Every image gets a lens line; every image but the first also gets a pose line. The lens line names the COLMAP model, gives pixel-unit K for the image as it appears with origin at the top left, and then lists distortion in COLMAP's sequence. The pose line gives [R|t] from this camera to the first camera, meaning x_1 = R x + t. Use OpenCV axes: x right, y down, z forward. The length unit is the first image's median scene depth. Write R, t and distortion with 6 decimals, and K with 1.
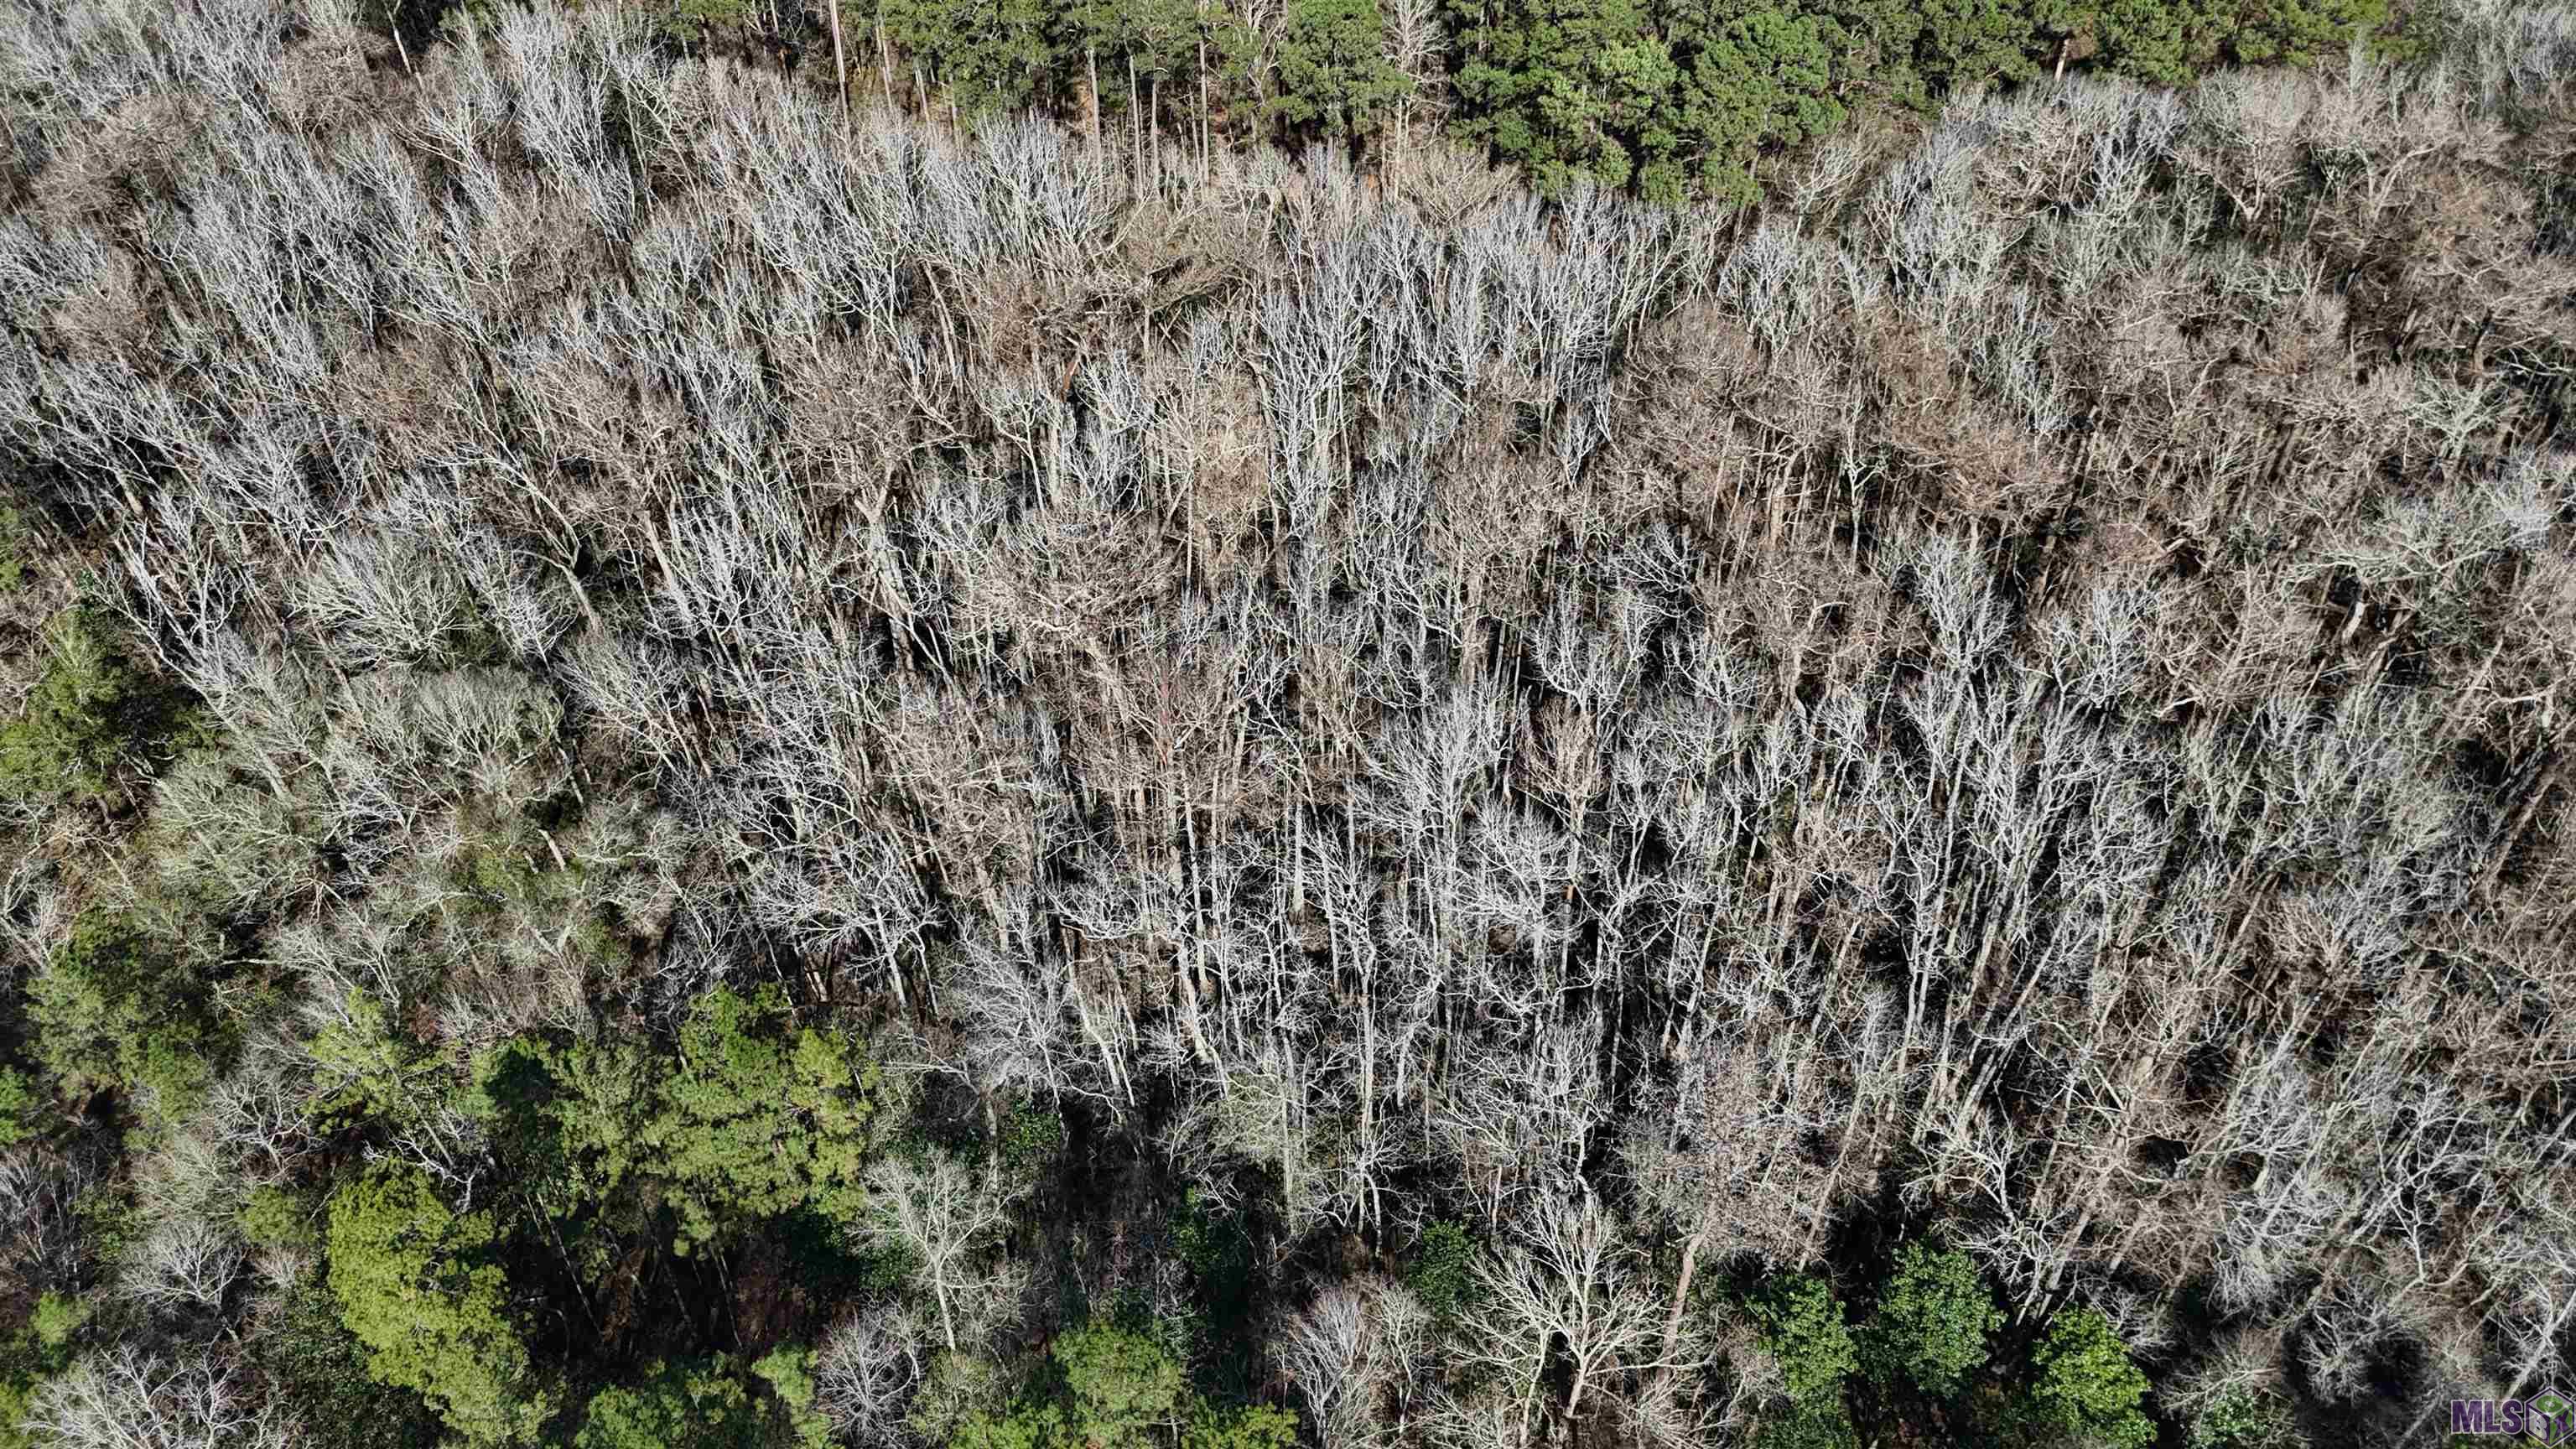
lens RADIAL K [[1848.6, 0, 1288.0], [0, 1848.6, 724.5], [0, 0, 1]] dist [0.059442, -0.068164]
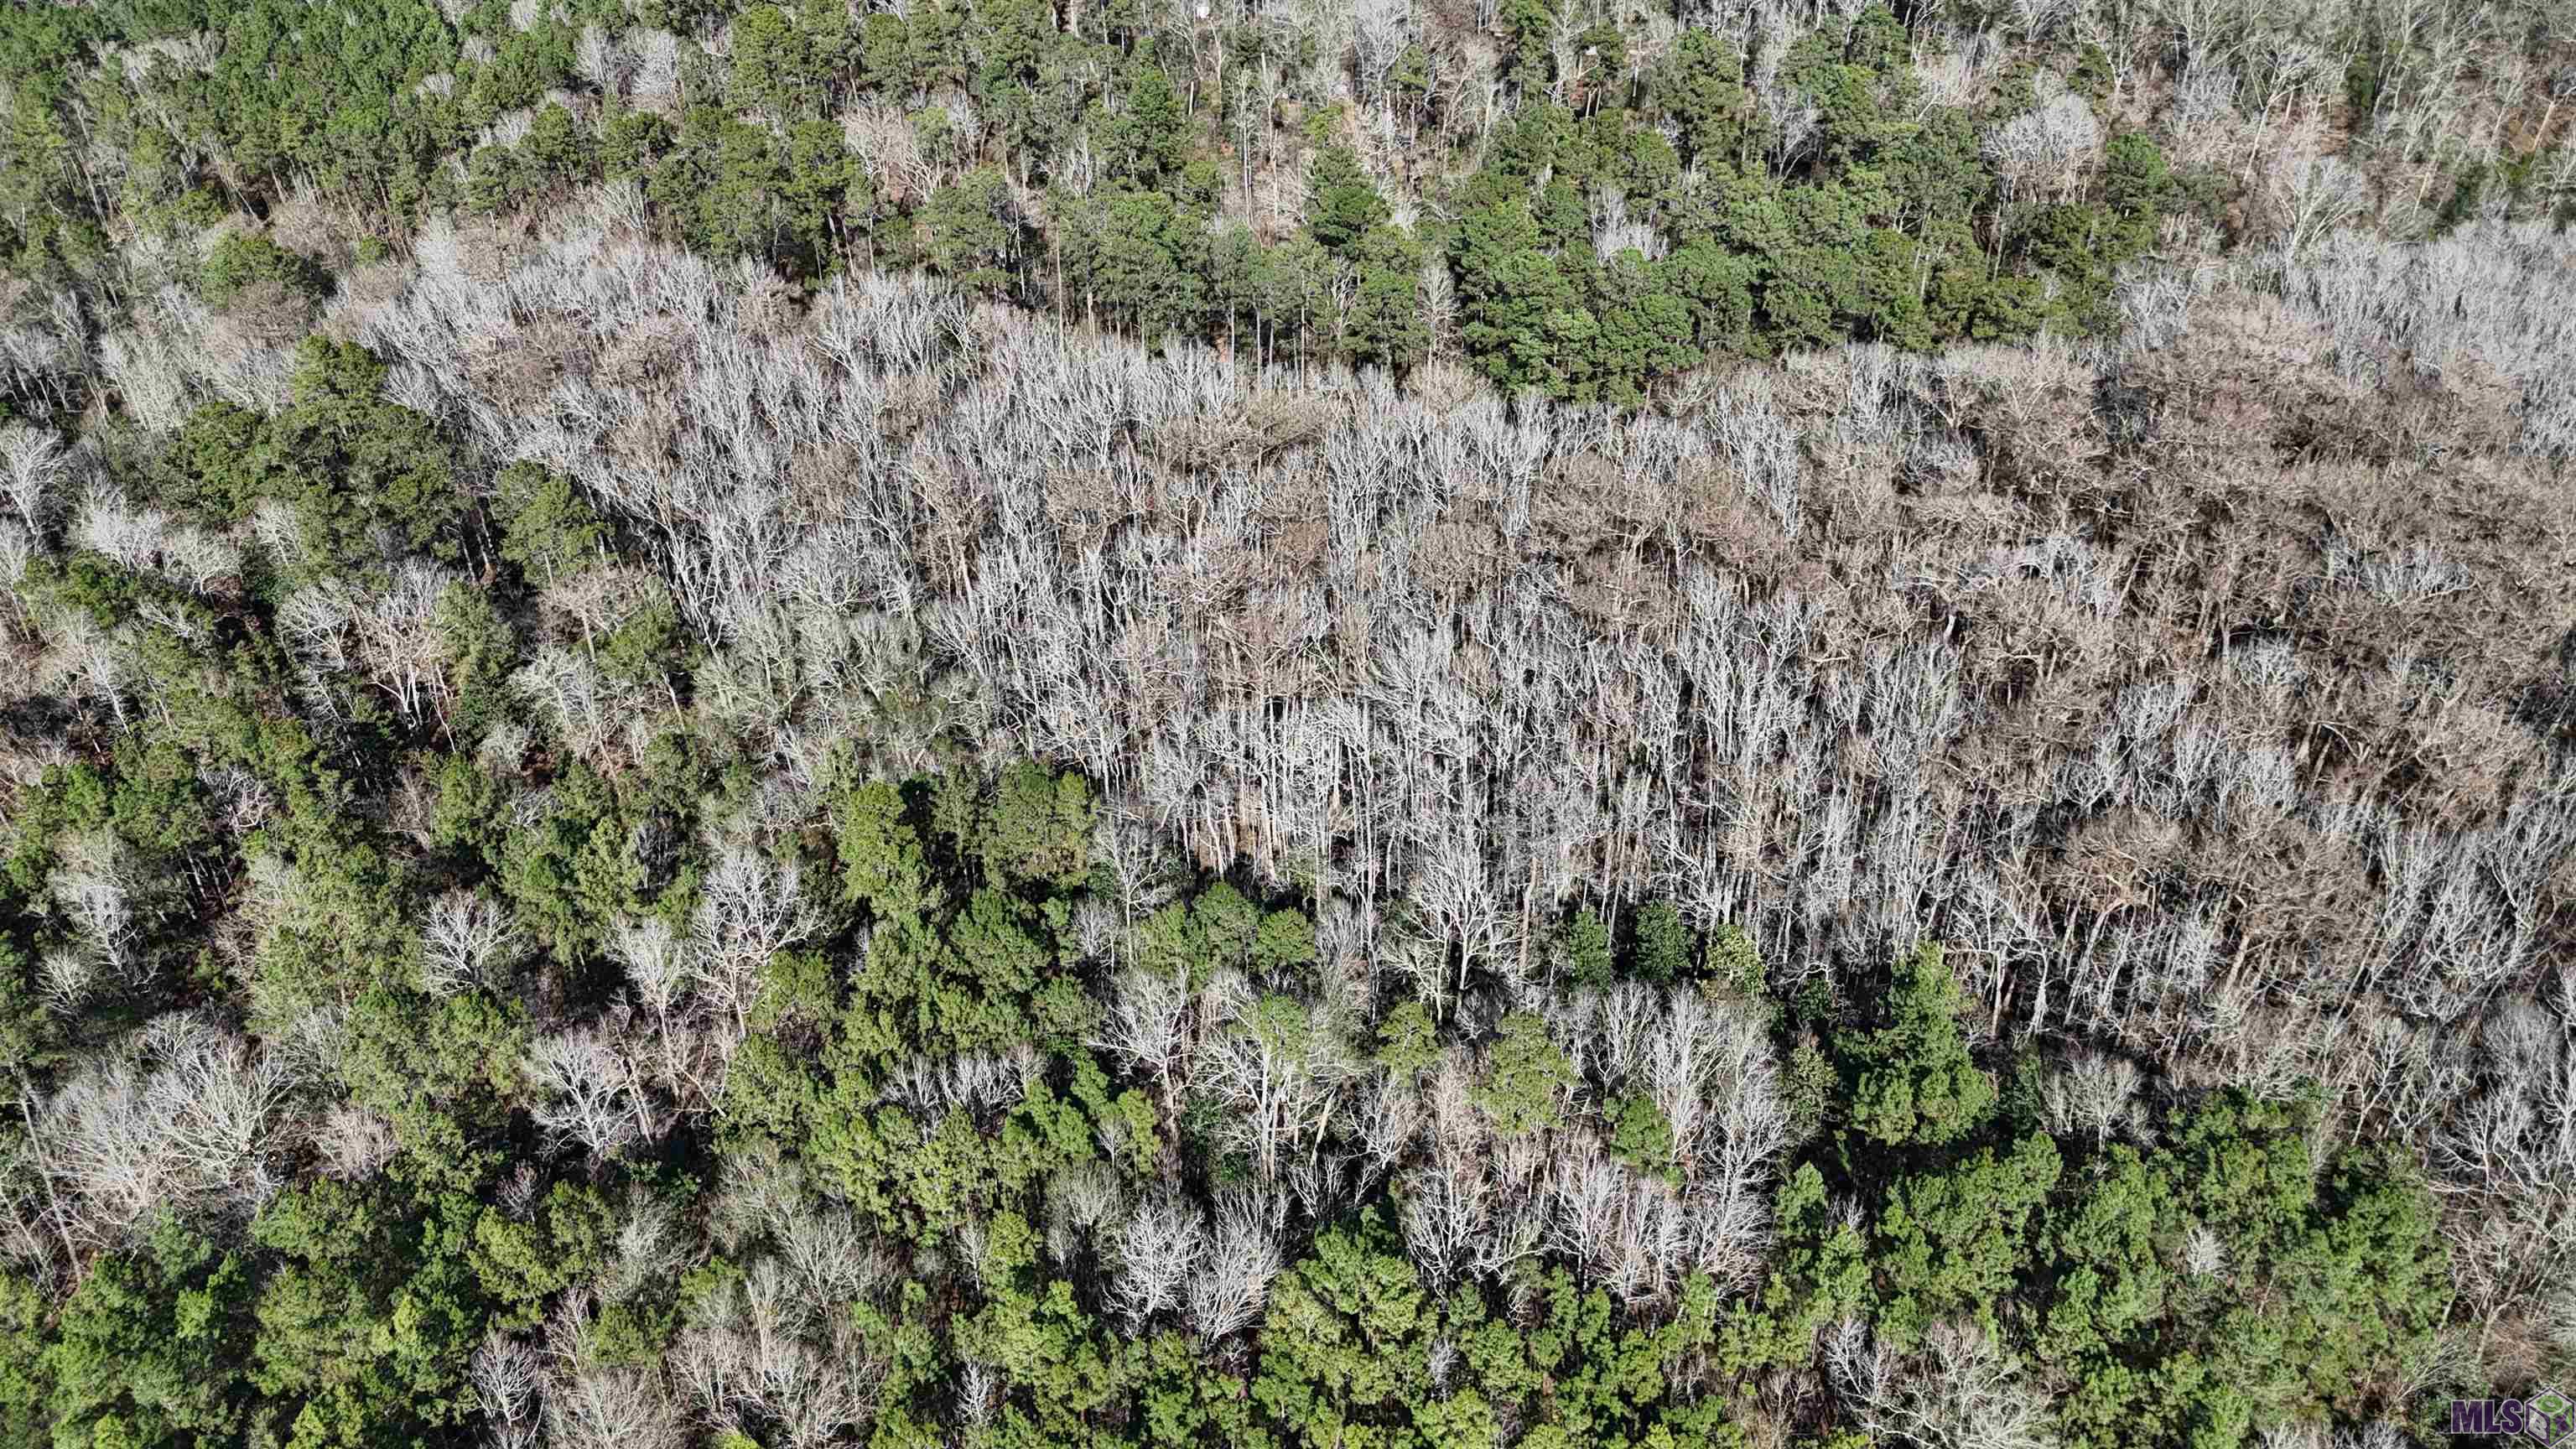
lens RADIAL K [[1848.6, 0, 1288.0], [0, 1848.6, 724.5], [0, 0, 1]] dist [0.059442, -0.068164]
pose [[0.997657, 0.044355, -0.052091, 0.040823], [-0.051658, 0.987571, -0.148440, 0.230883], [0.044860, 0.150783, 0.987549, -0.525881]]
